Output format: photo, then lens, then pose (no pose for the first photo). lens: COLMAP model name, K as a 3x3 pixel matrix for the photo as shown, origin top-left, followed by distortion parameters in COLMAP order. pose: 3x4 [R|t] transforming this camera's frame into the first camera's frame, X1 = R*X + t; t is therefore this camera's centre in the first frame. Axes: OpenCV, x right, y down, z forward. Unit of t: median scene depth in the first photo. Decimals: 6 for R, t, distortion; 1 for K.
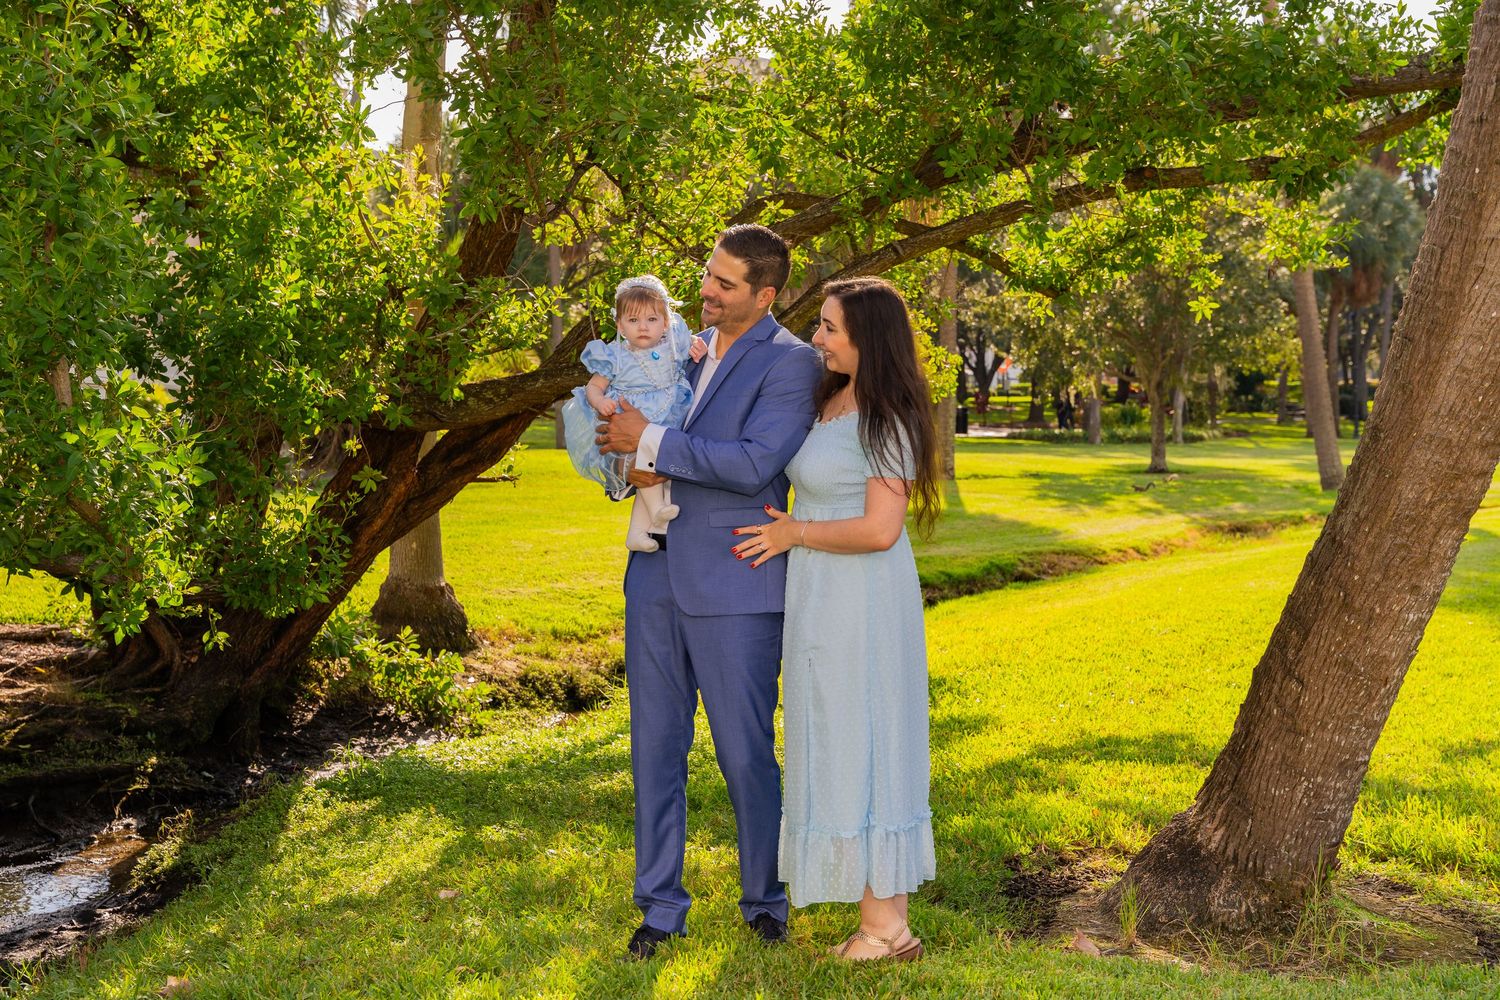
lens RADIAL K [[1858.6, 0, 750.0], [0, 1858.6, 500.0], [0, 0, 1]] dist [-0.004696, 0.045238]
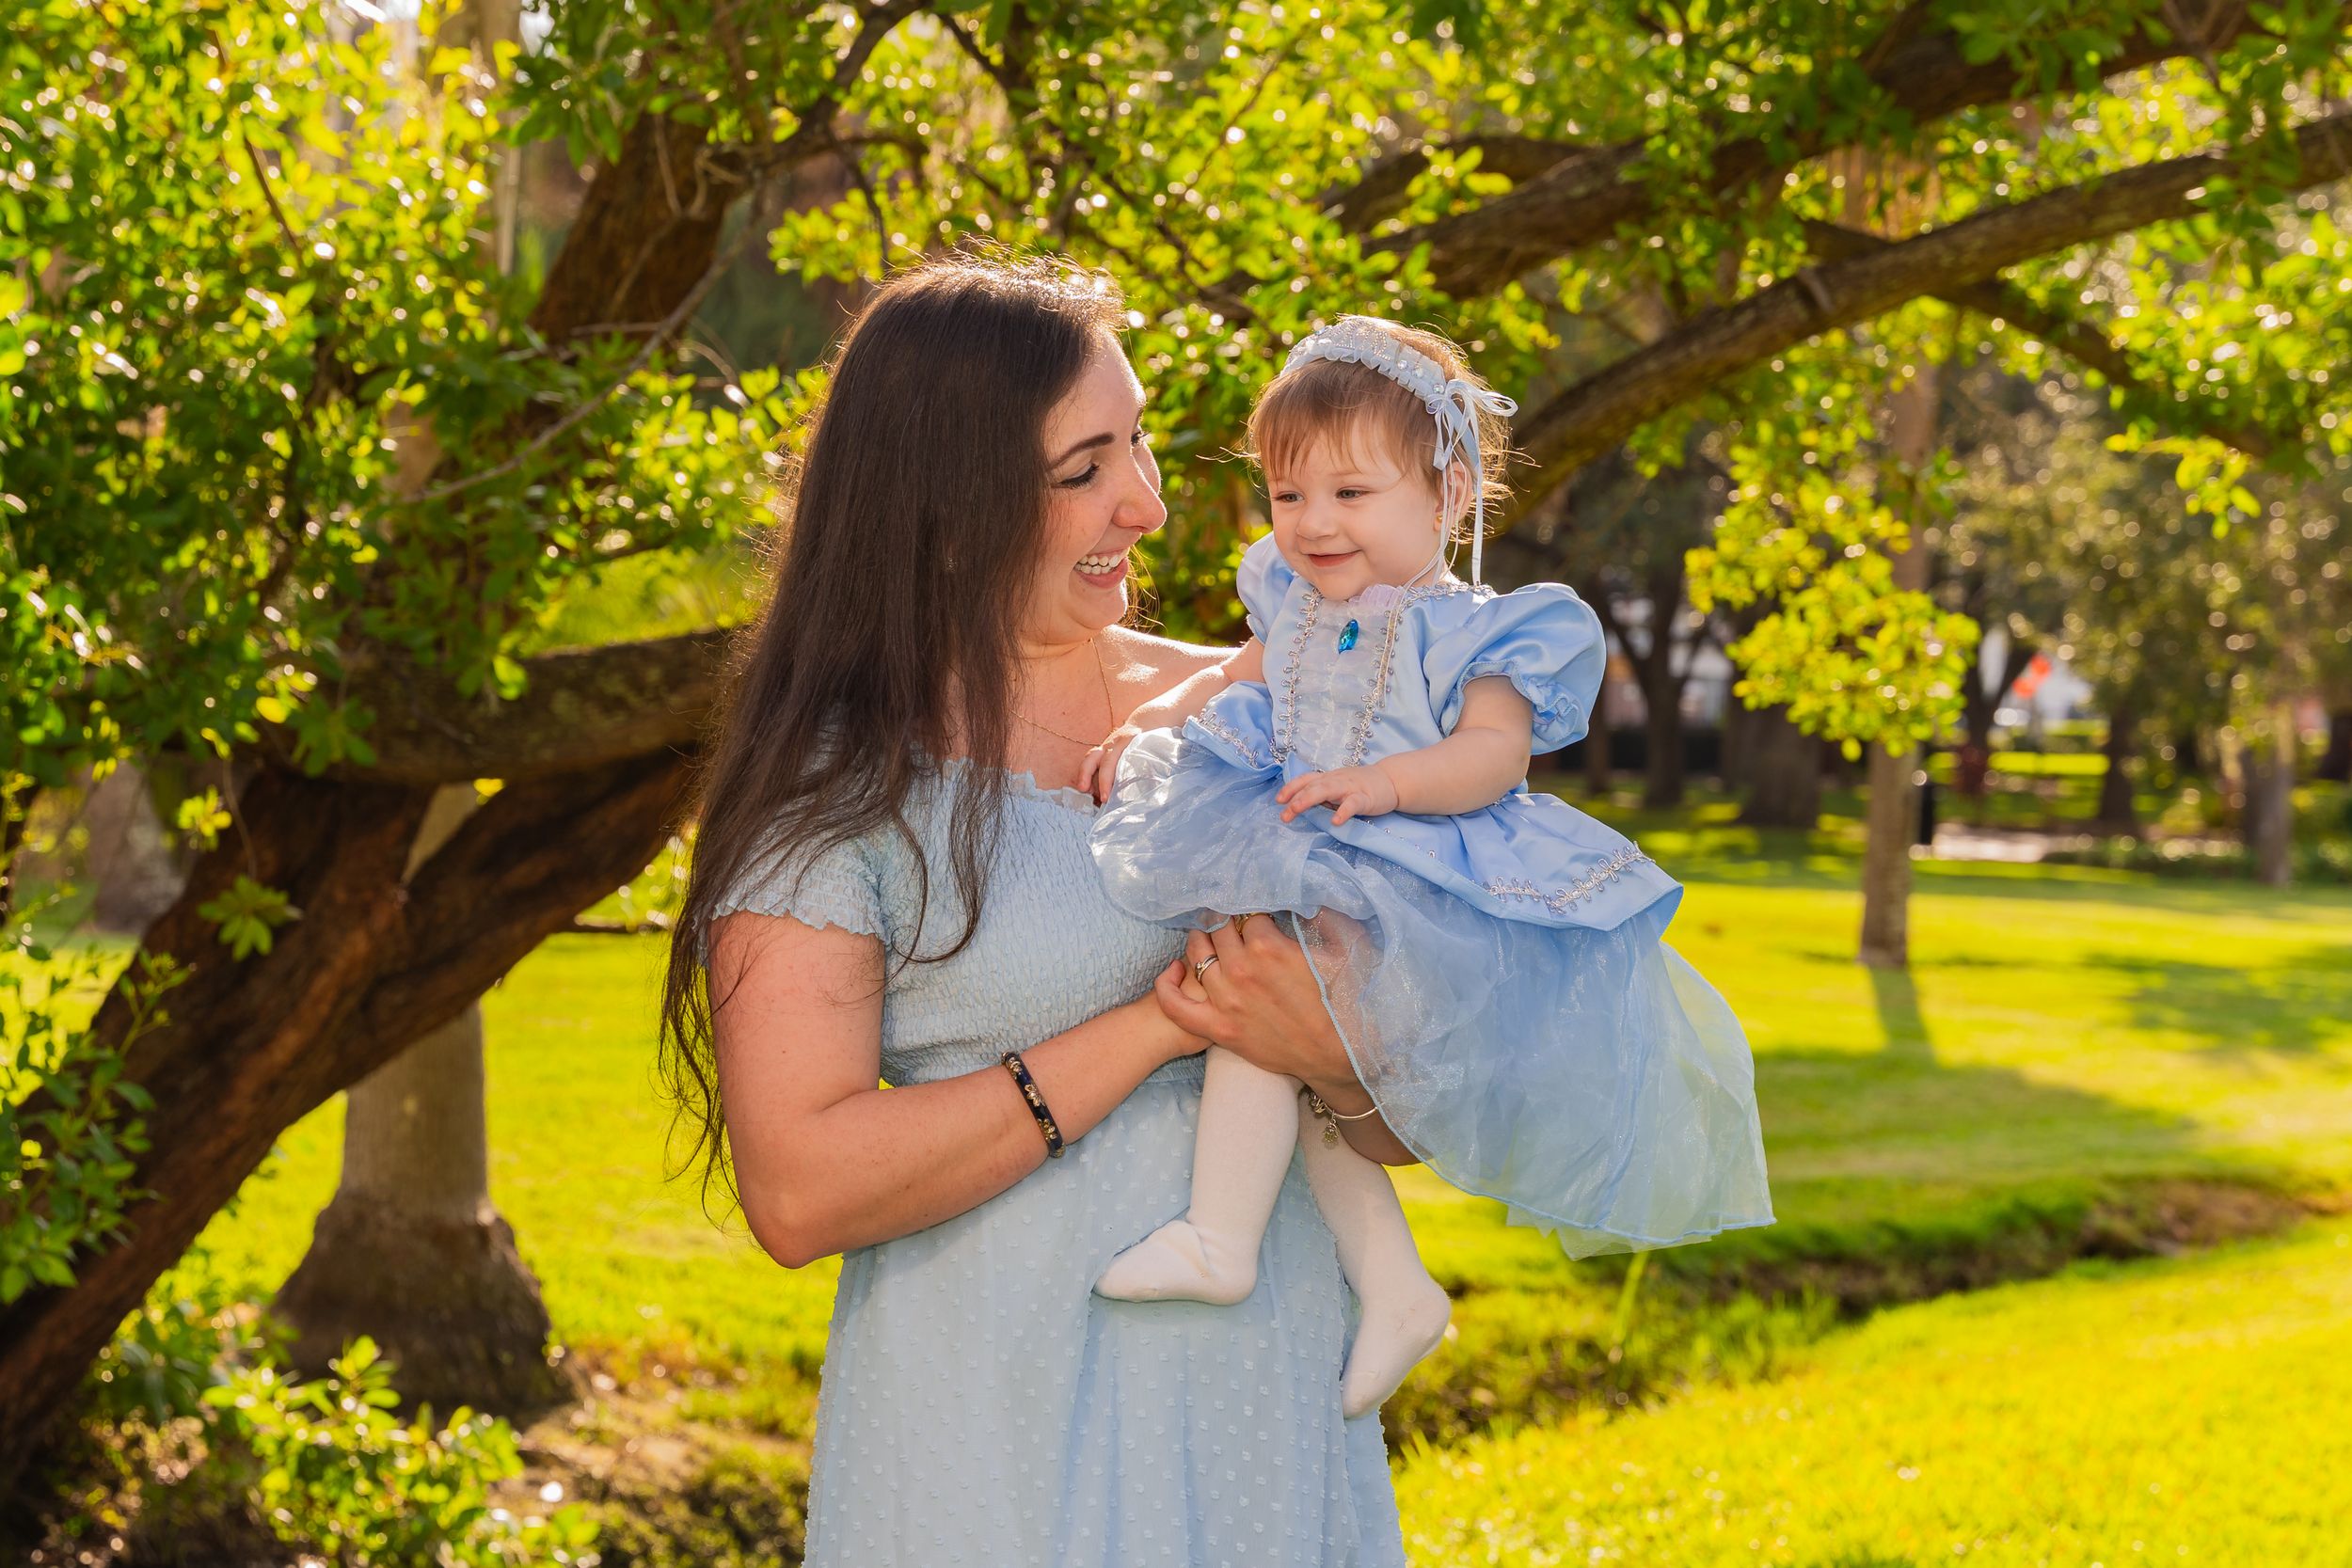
lens RADIAL K [[4542.4, 0, 1108.0], [0, 4542.4, 781.7], [0, 0, 1]] dist [-0.000992, 0.112578]
pose [[0.997767, 0.032050, -0.058596, 0.002387], [-0.034719, 0.998378, -0.045121, -0.003312], [0.057055, 0.047055, 0.997262, 0.154142]]
